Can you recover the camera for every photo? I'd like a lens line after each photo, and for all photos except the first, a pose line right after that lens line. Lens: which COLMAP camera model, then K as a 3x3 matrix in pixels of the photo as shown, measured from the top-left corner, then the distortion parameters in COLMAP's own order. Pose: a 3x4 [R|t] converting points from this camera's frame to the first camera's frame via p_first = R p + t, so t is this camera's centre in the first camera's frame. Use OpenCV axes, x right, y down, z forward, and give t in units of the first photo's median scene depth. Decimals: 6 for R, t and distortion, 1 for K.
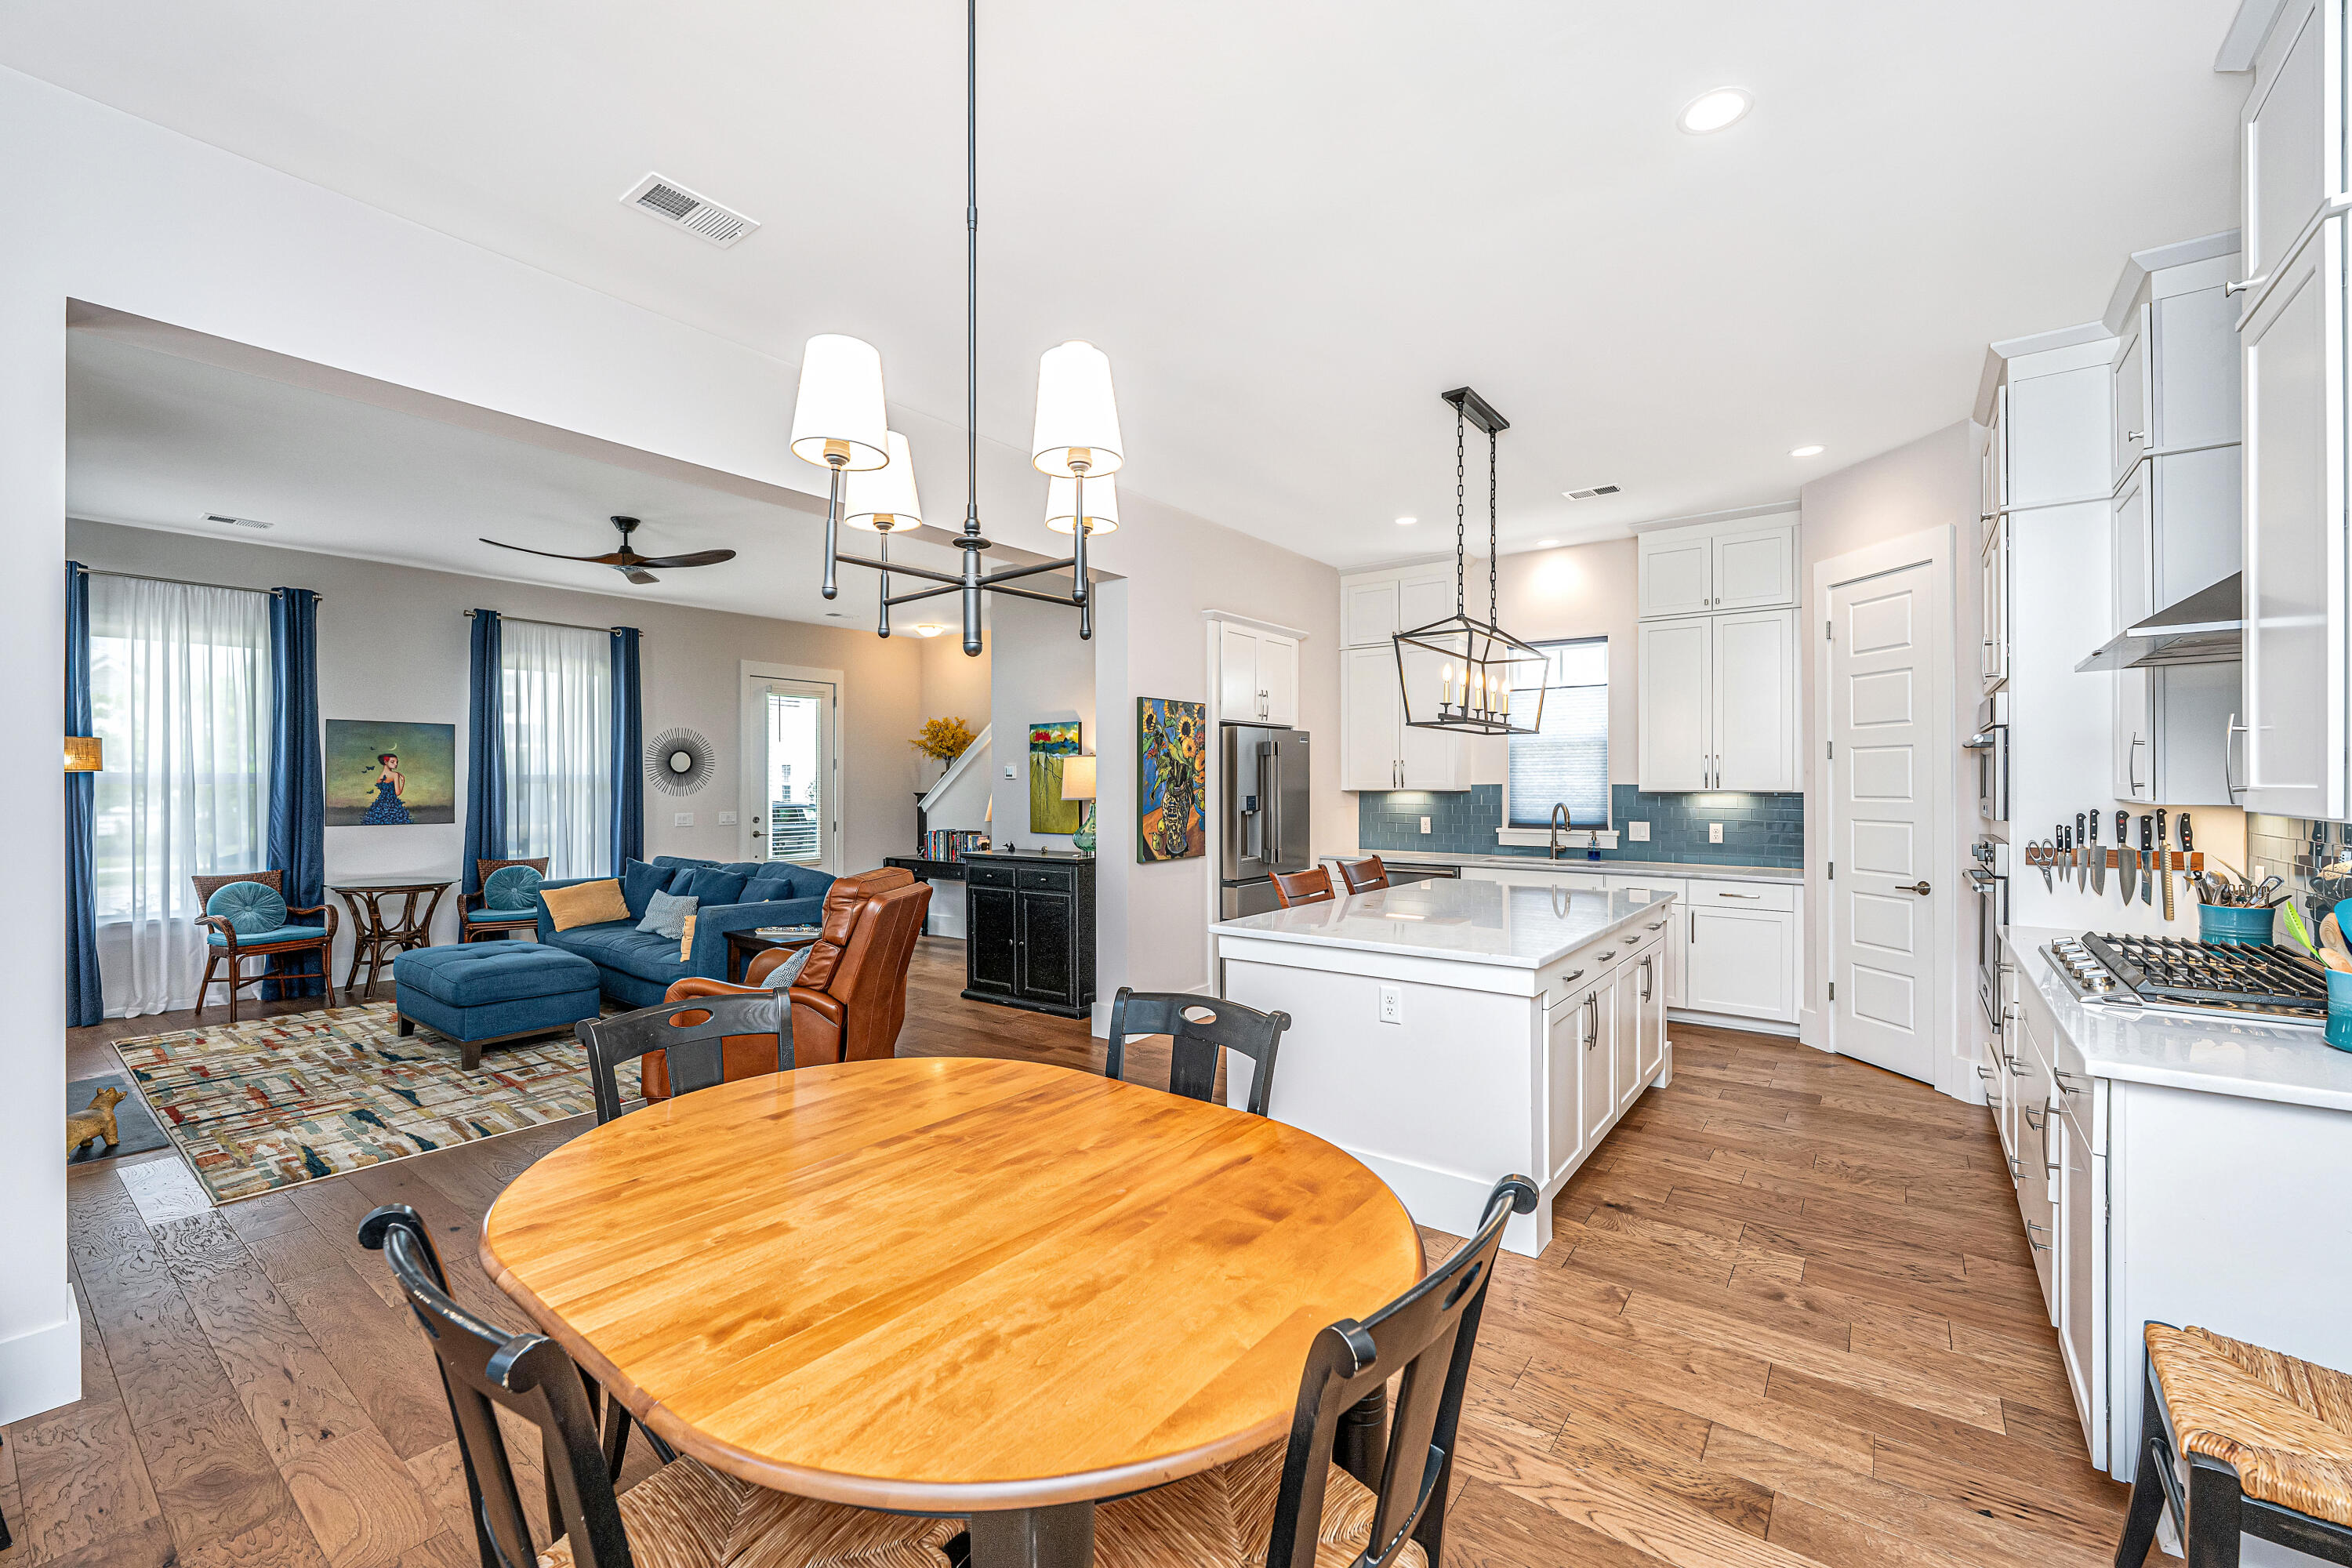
lens RADIAL K [[968.7, 0, 1189.7], [0, 968.7, 786.2], [0, 0, 1]] dist [-0.001442, -0.000115]
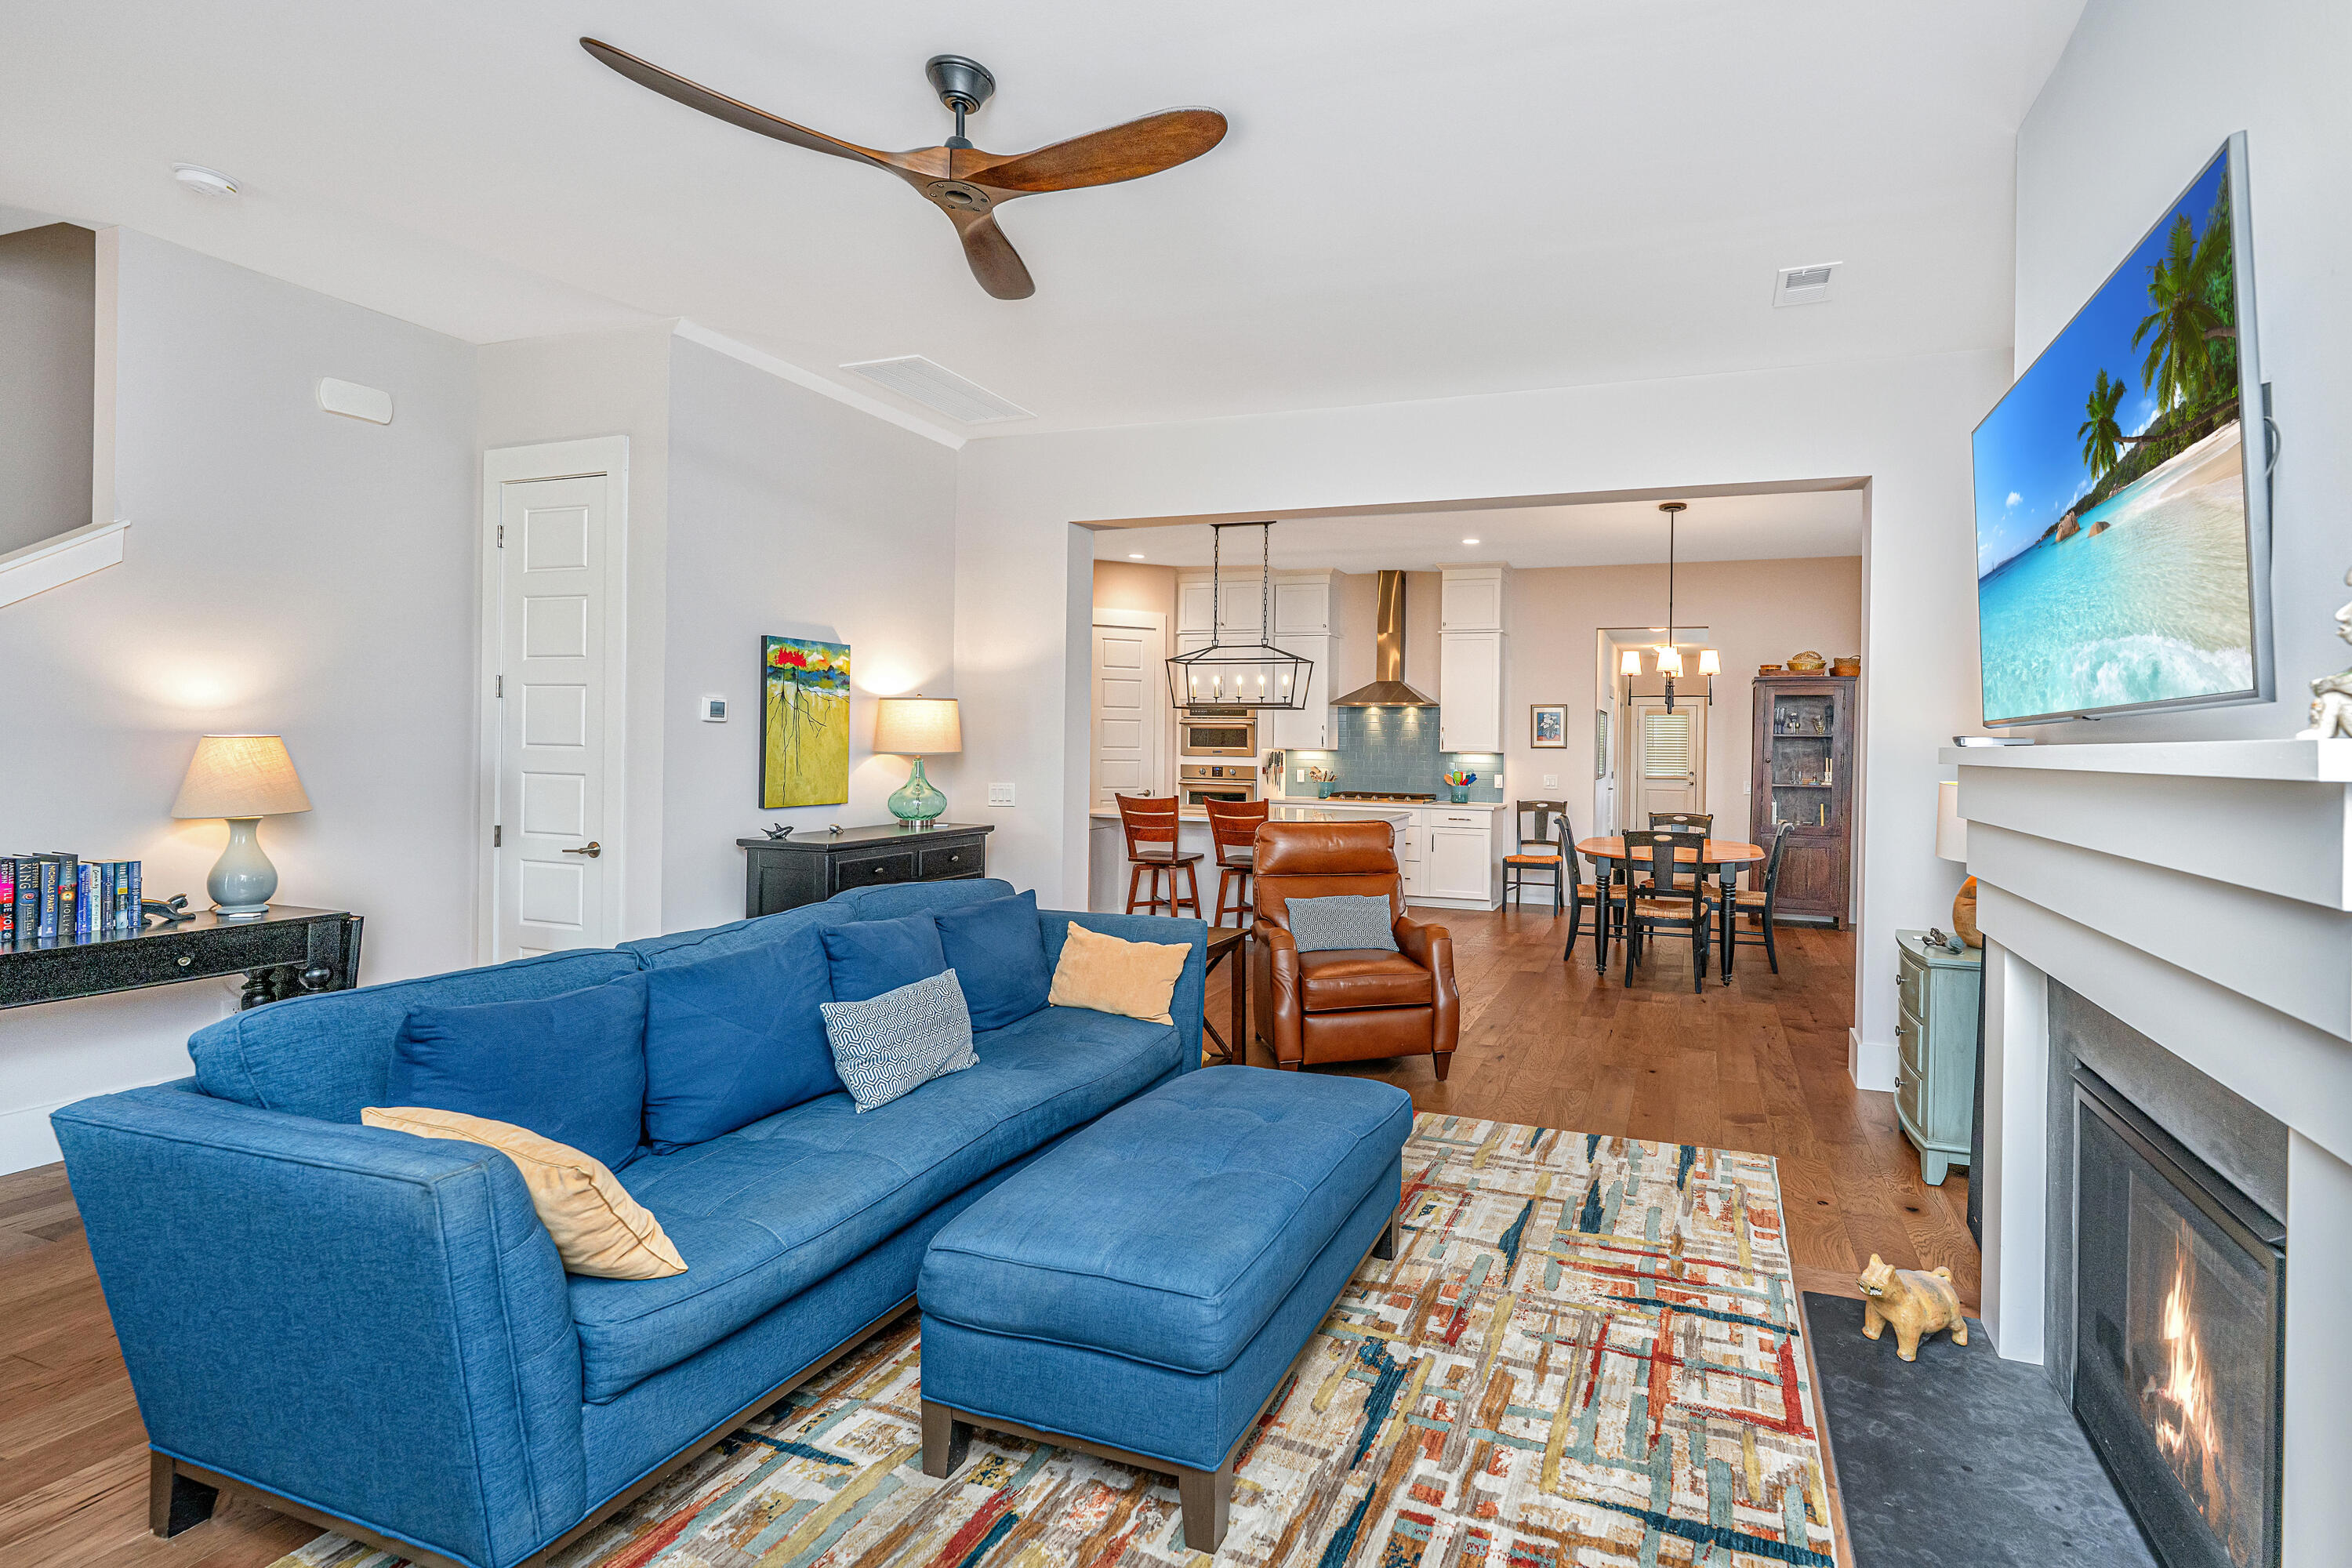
lens RADIAL K [[1012.2, 0, 1366.7], [0, 1012.2, 750.0], [0, 0, 1]] dist [0.002189, 0.000136]
pose [[-0.324002, -0.007970, 0.946023, -1.121017], [-0.012171, 0.999917, 0.004255, 0.002867], [-0.945978, -0.010135, -0.324072, 1.049503]]
